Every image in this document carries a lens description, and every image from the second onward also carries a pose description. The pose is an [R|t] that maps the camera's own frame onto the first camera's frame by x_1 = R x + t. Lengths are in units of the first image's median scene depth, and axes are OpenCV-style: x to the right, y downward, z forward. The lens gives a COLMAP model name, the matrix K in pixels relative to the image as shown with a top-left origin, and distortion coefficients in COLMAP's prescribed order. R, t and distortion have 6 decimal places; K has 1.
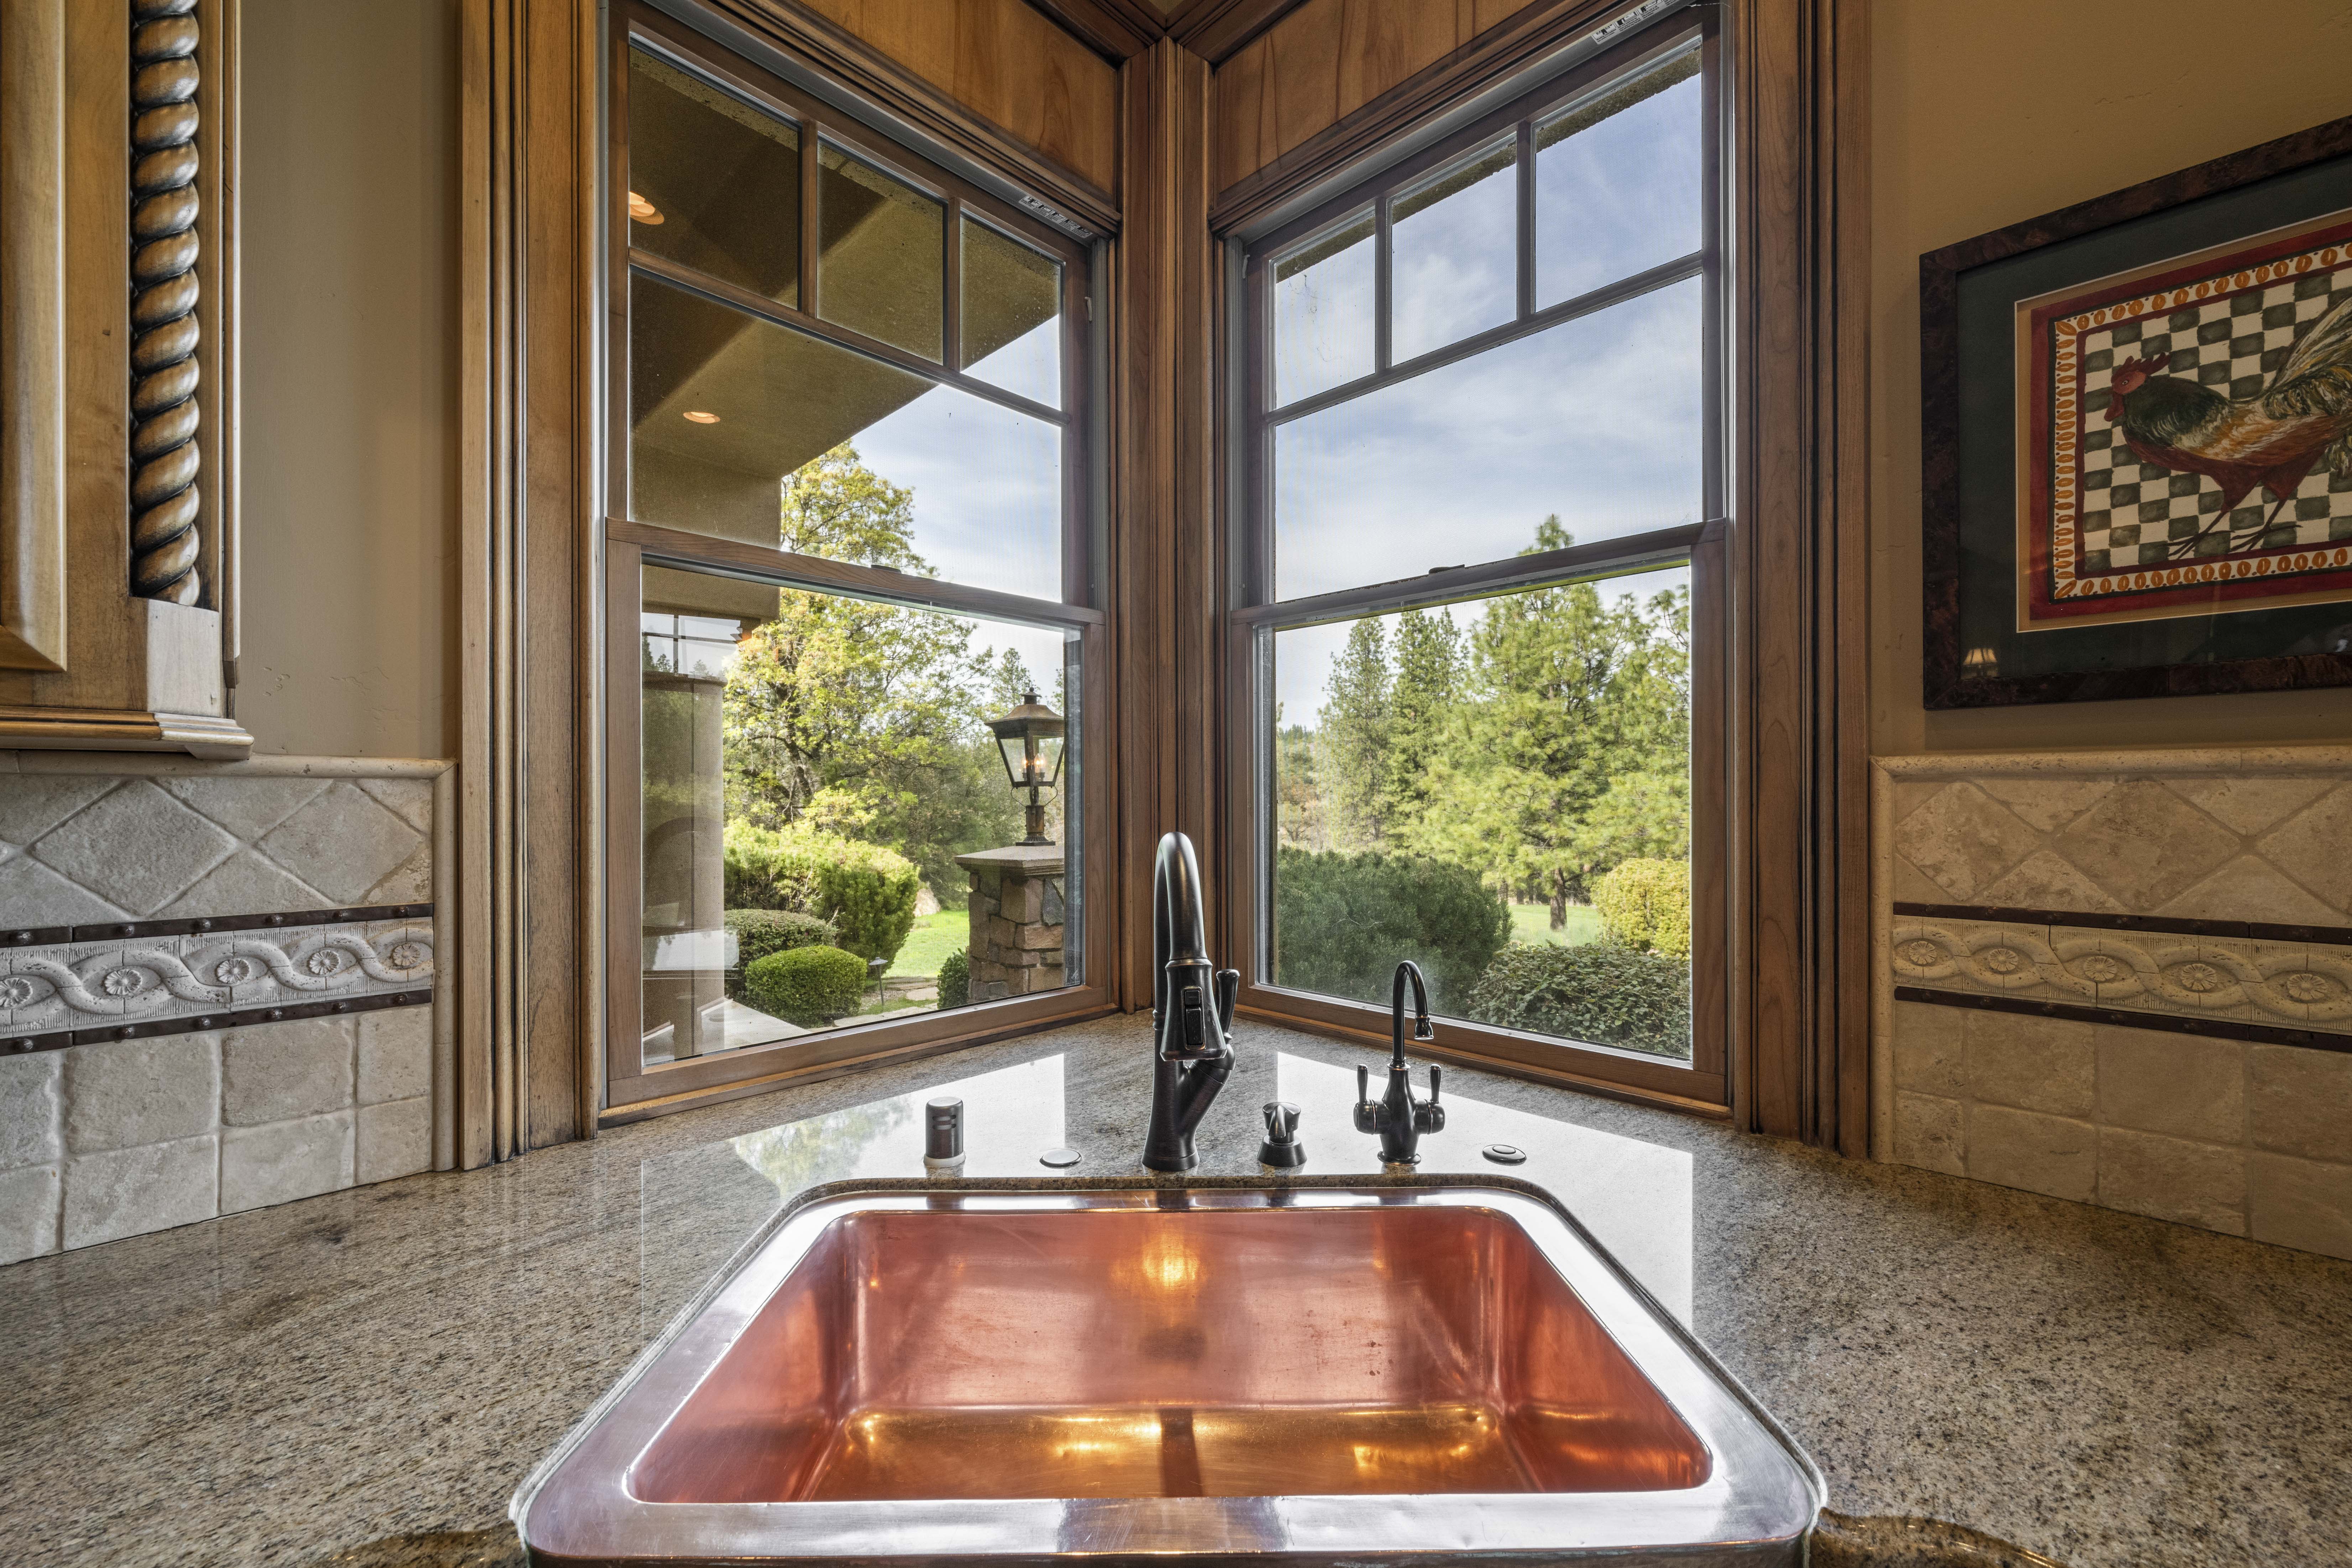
lens RADIAL K [[936.5, 0, 1179.5], [0, 936.5, 796.1], [0, 0, 1]] dist [-0.000995, -0.000289]
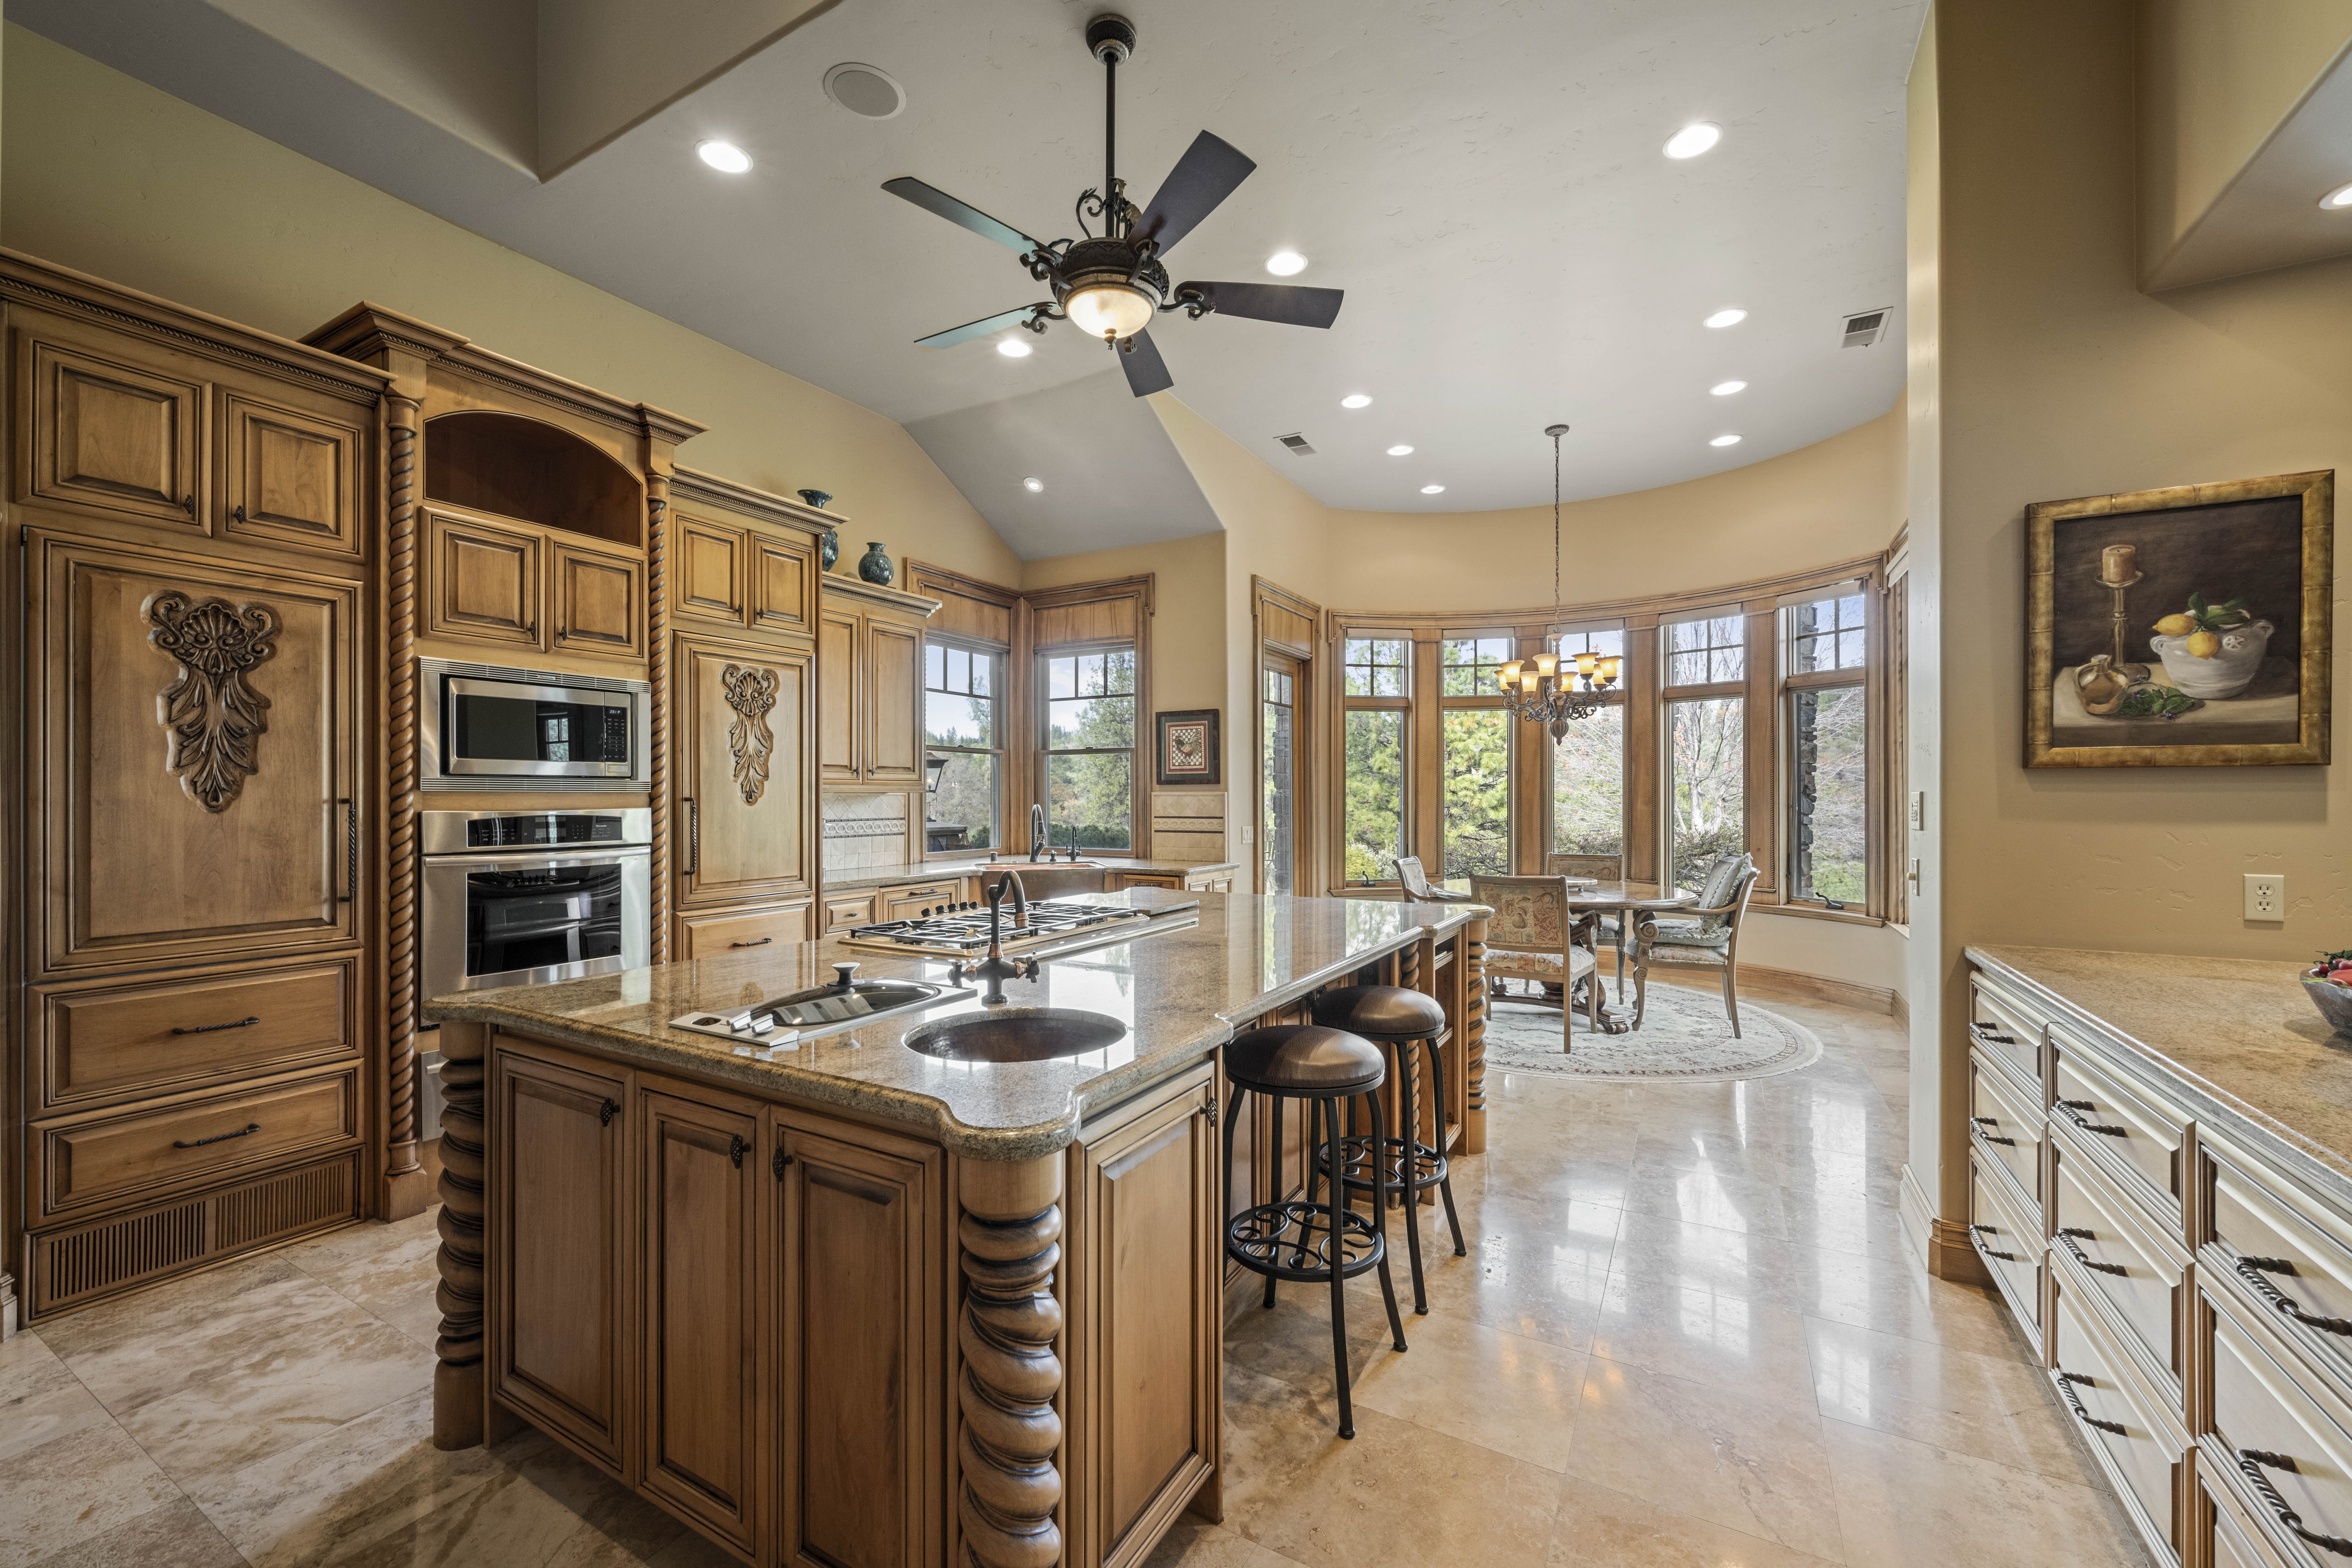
lens RADIAL K [[928.4, 0, 1182.9], [0, 928.4, 791.4], [0, 0, 1]] dist [-0.000446, 0.000179]
pose [[0.966274, 0.002928, 0.257501, -0.019337], [-0.002001, 0.999991, -0.003864, -0.000699], [-0.257509, 0.003219, 0.966270, -0.155514]]
